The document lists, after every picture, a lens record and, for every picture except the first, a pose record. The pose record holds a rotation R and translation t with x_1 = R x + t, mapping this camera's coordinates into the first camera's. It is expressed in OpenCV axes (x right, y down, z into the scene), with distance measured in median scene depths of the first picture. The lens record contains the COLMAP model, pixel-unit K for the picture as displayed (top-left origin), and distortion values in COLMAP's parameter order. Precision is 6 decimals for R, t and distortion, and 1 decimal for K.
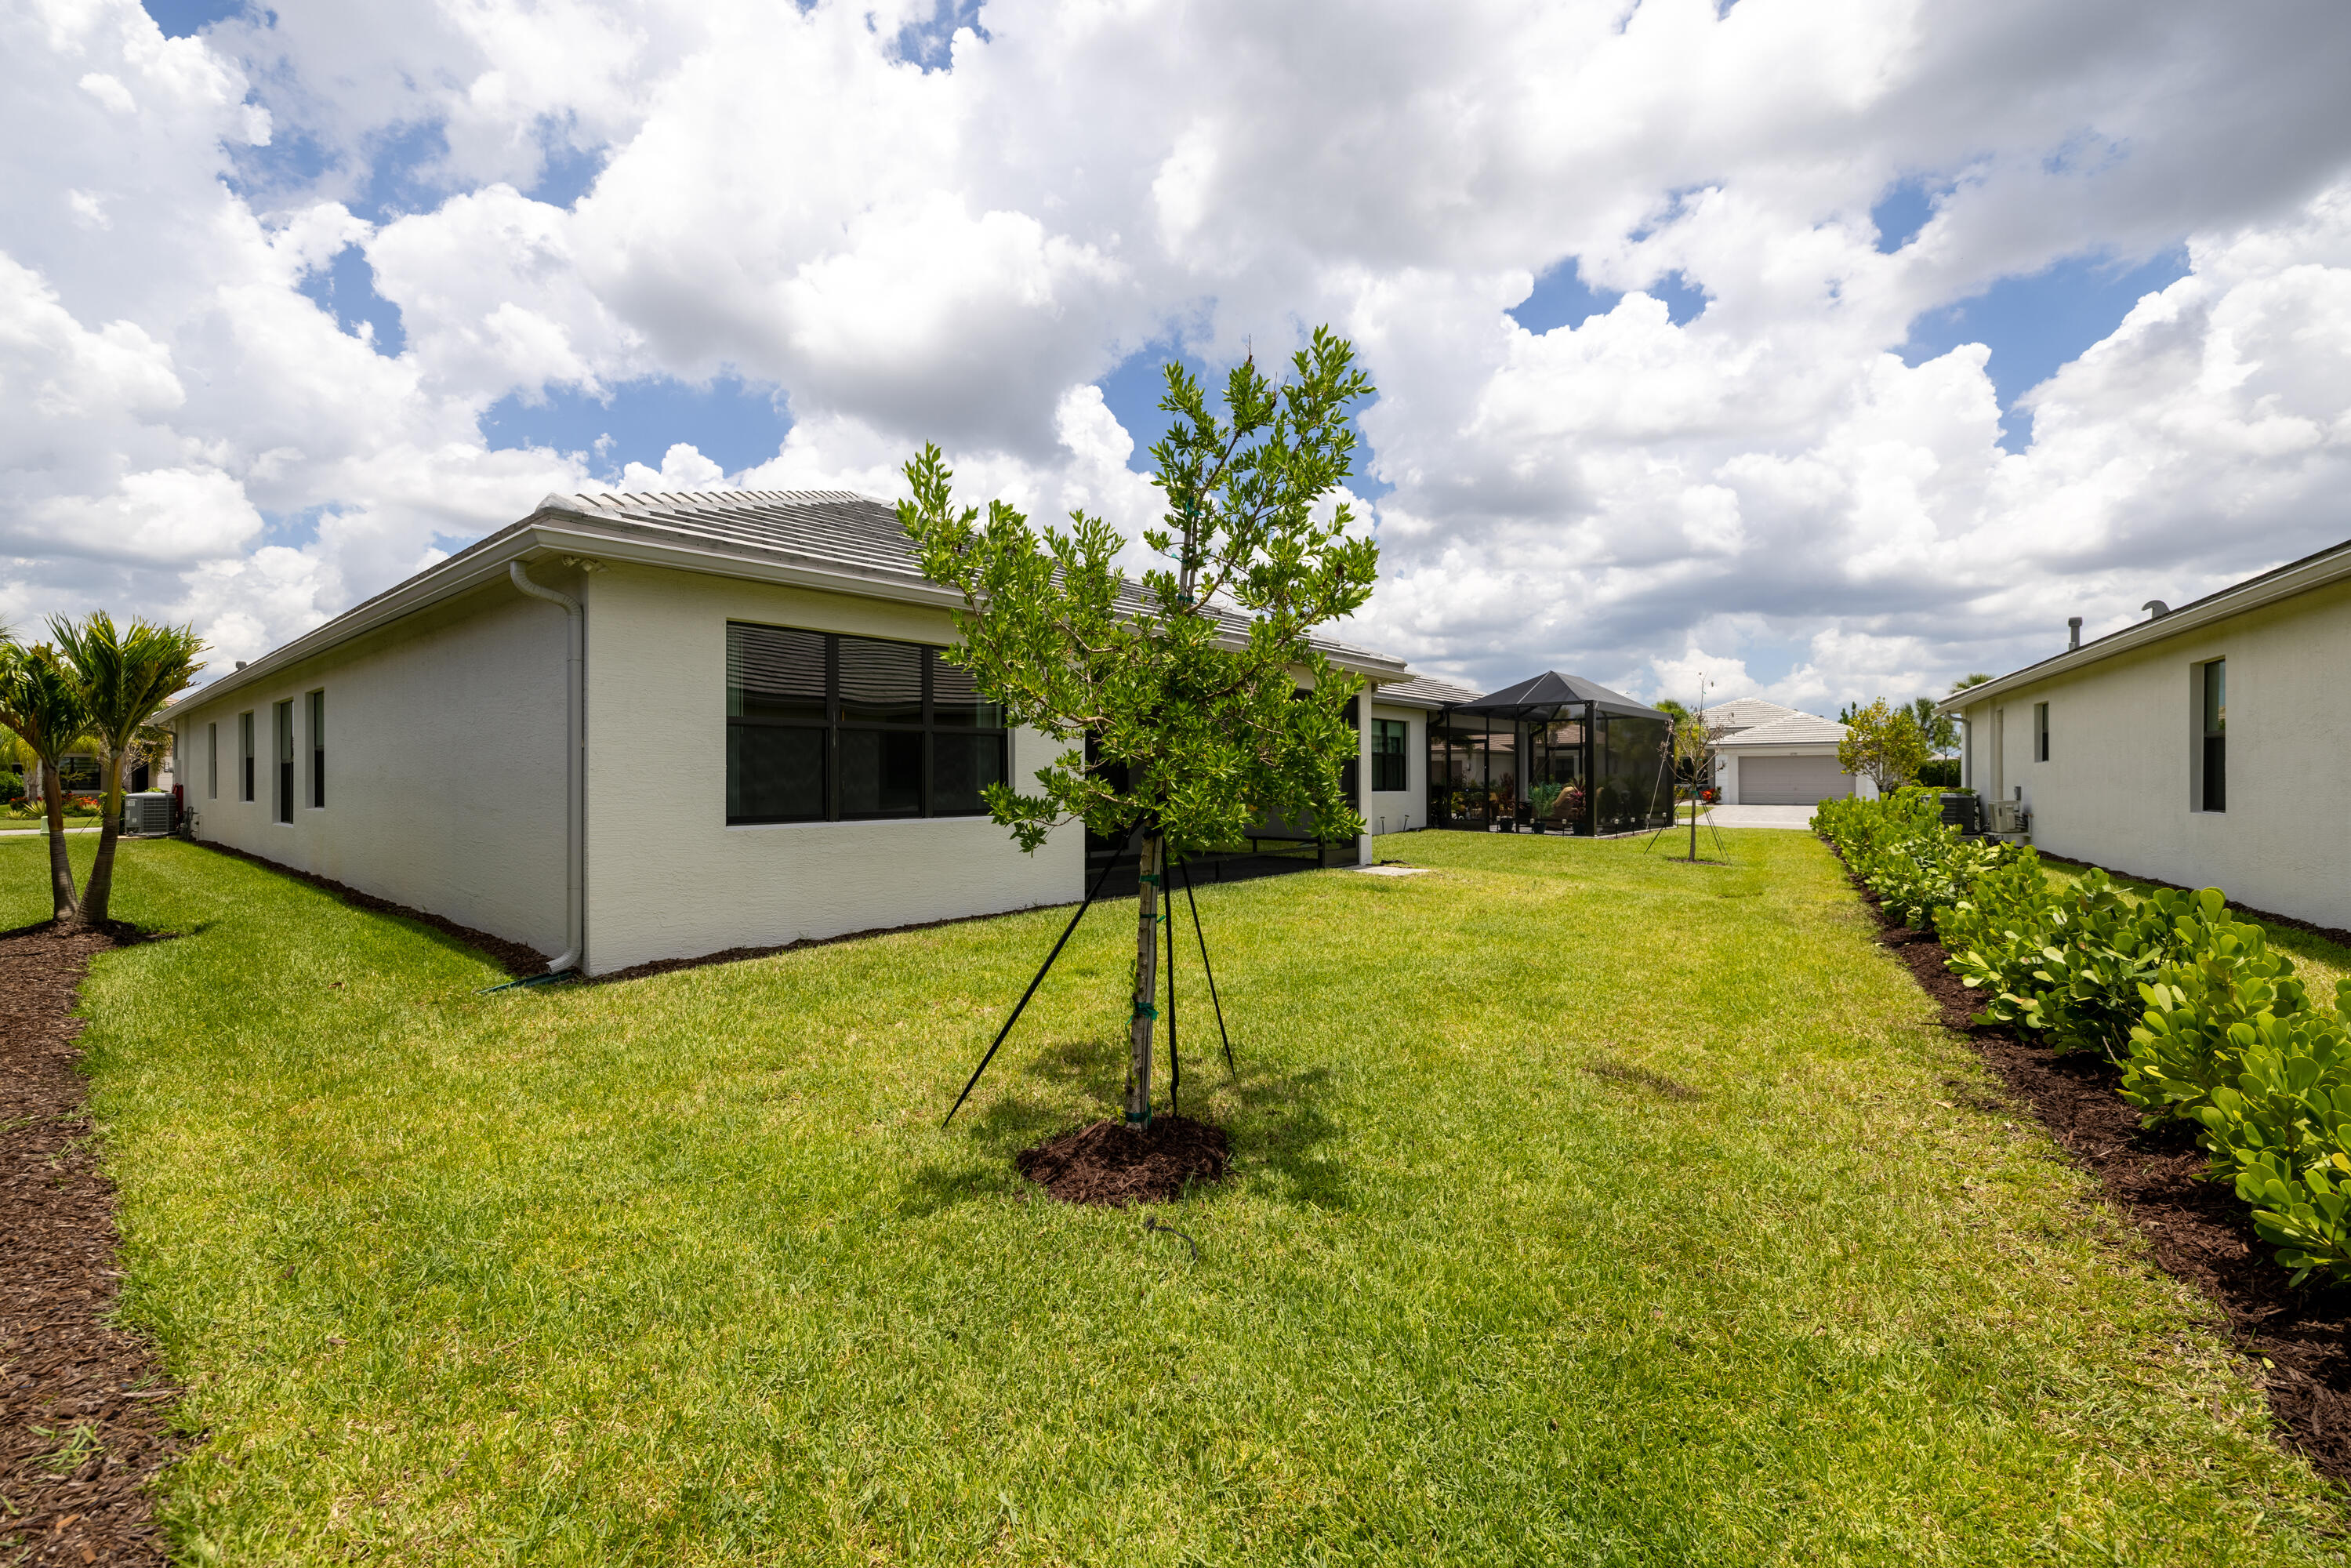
lens RADIAL K [[990.7, 0, 1164.6], [0, 990.7, 775.2], [0, 0, 1]] dist [0.001282, 0.000143]
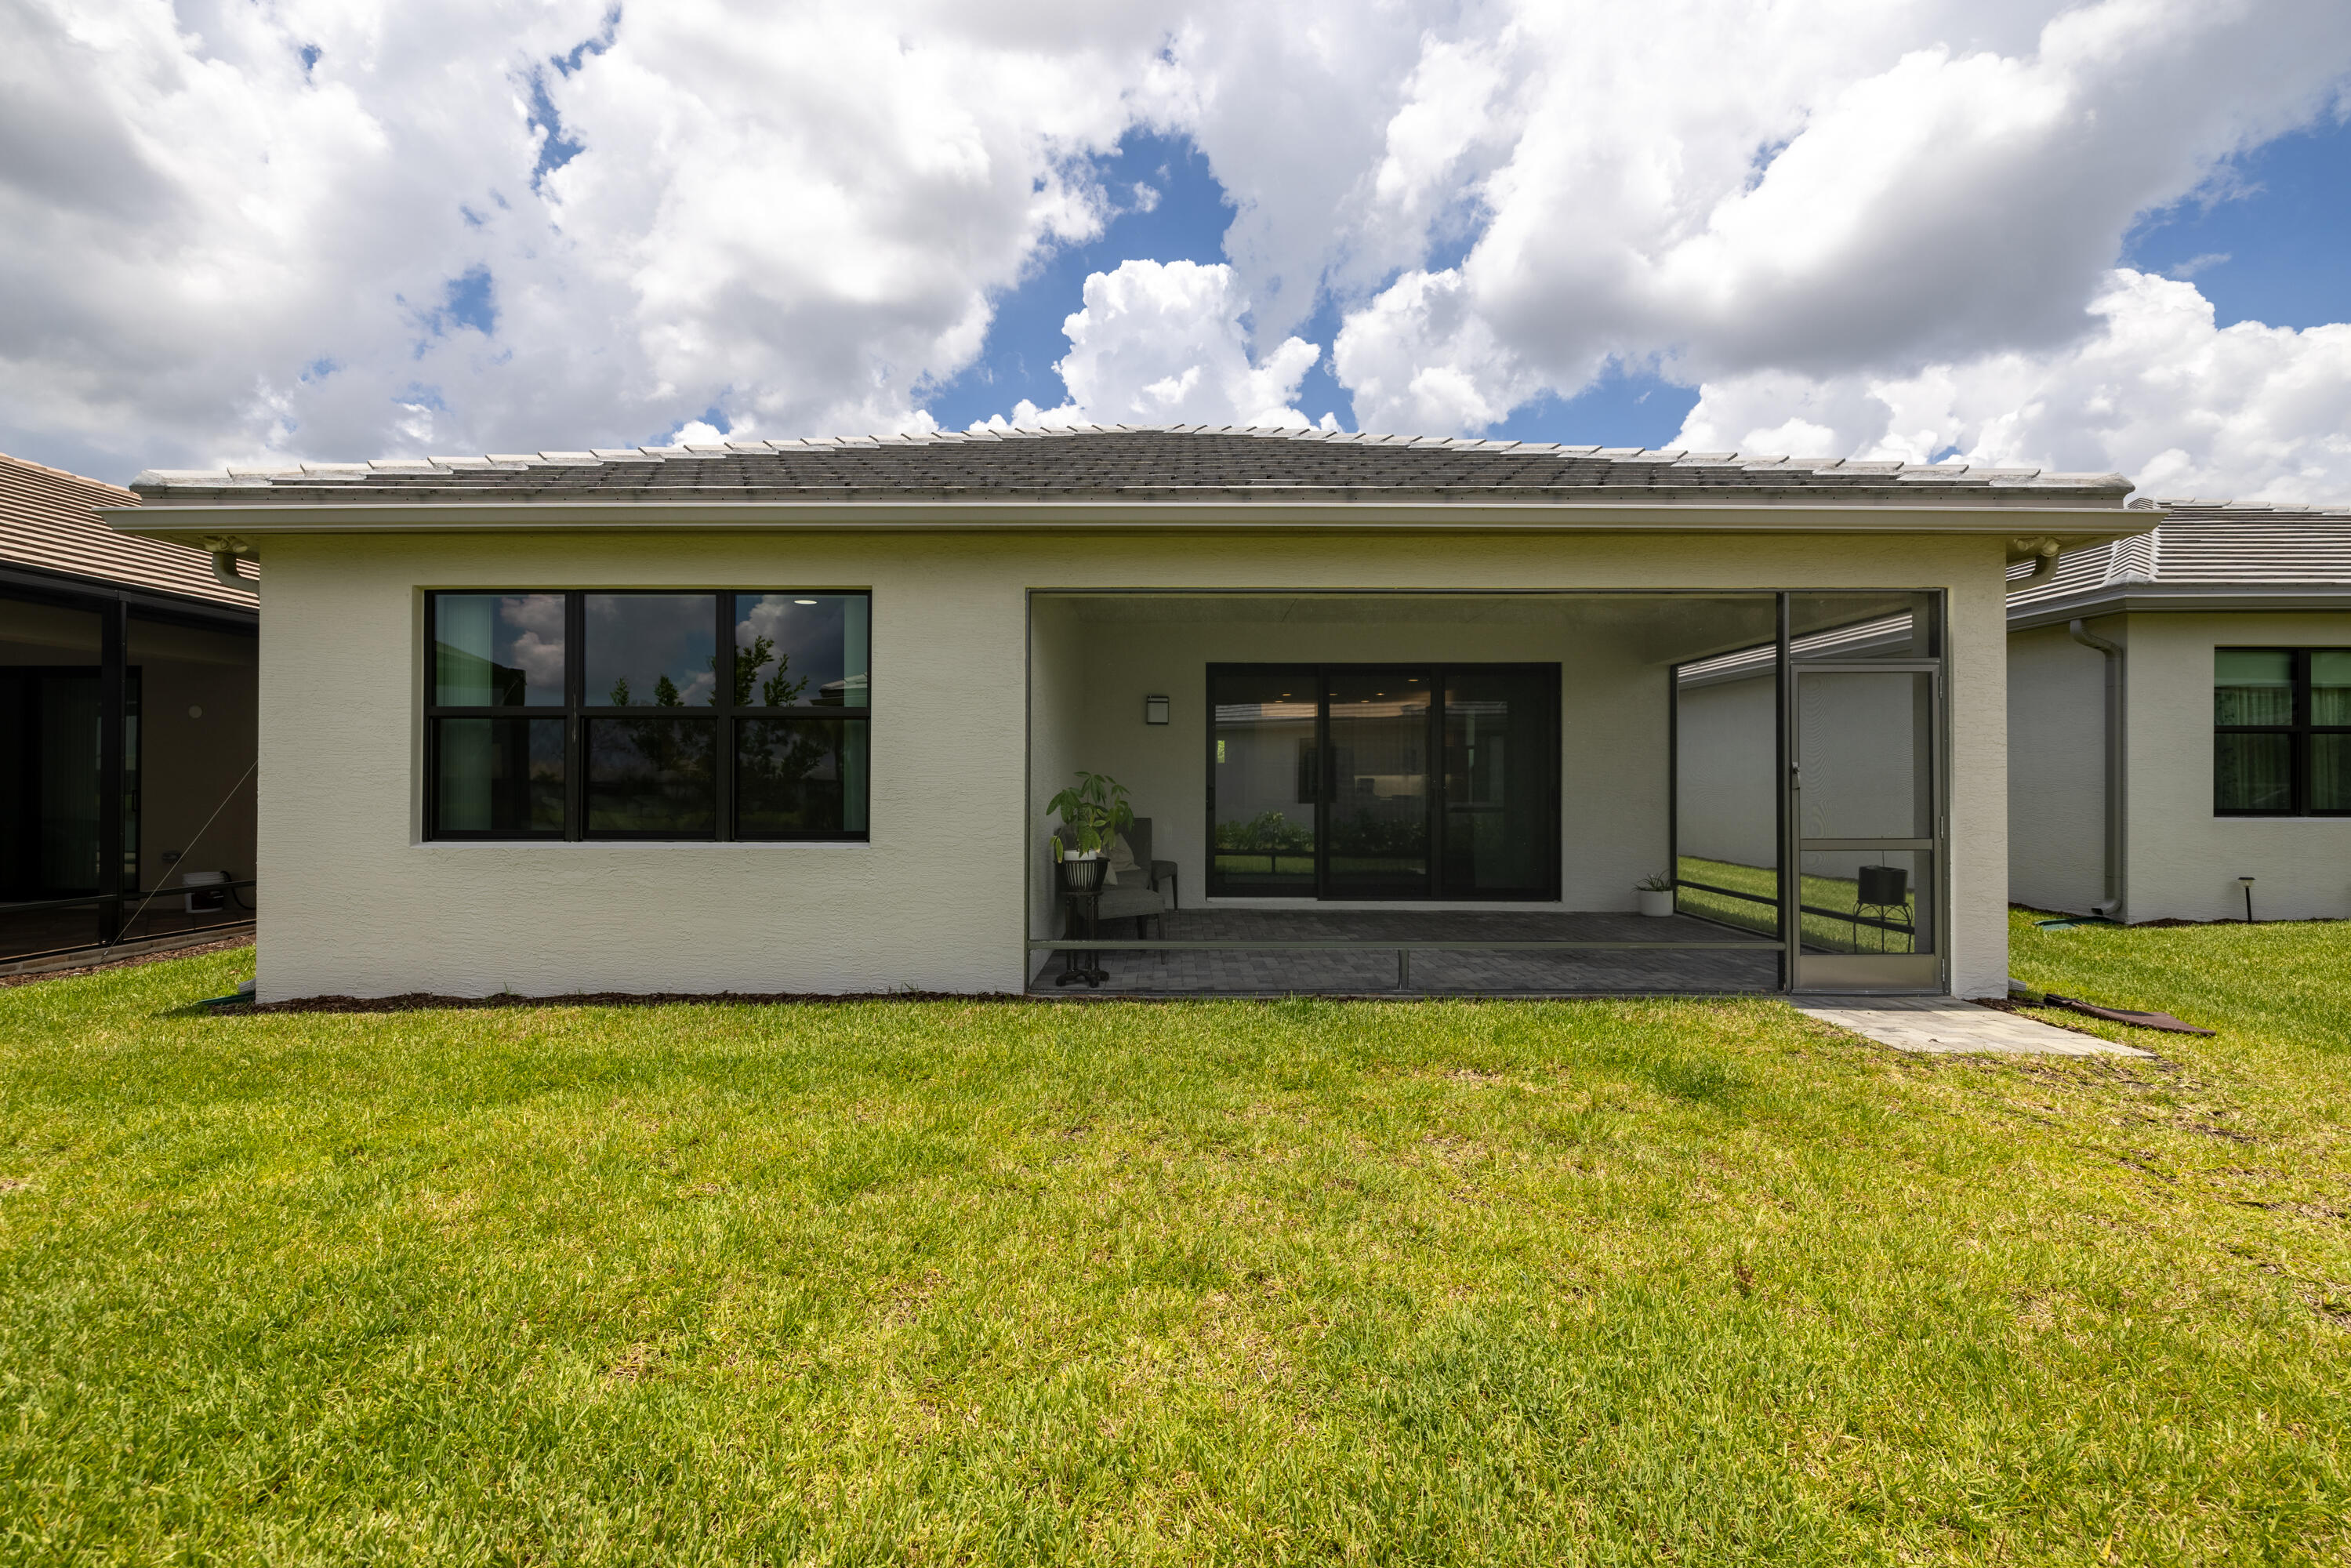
lens RADIAL K [[990.7, 0, 1177.3], [0, 990.7, 796.3], [0, 0, 1]] dist [0.001282, 0.000143]
pose [[0.651151, 0.011898, -0.758855, 0.493563], [0.000715, 0.999867, 0.016290, 0.000517], [0.758948, -0.011150, 0.651056, 0.803725]]
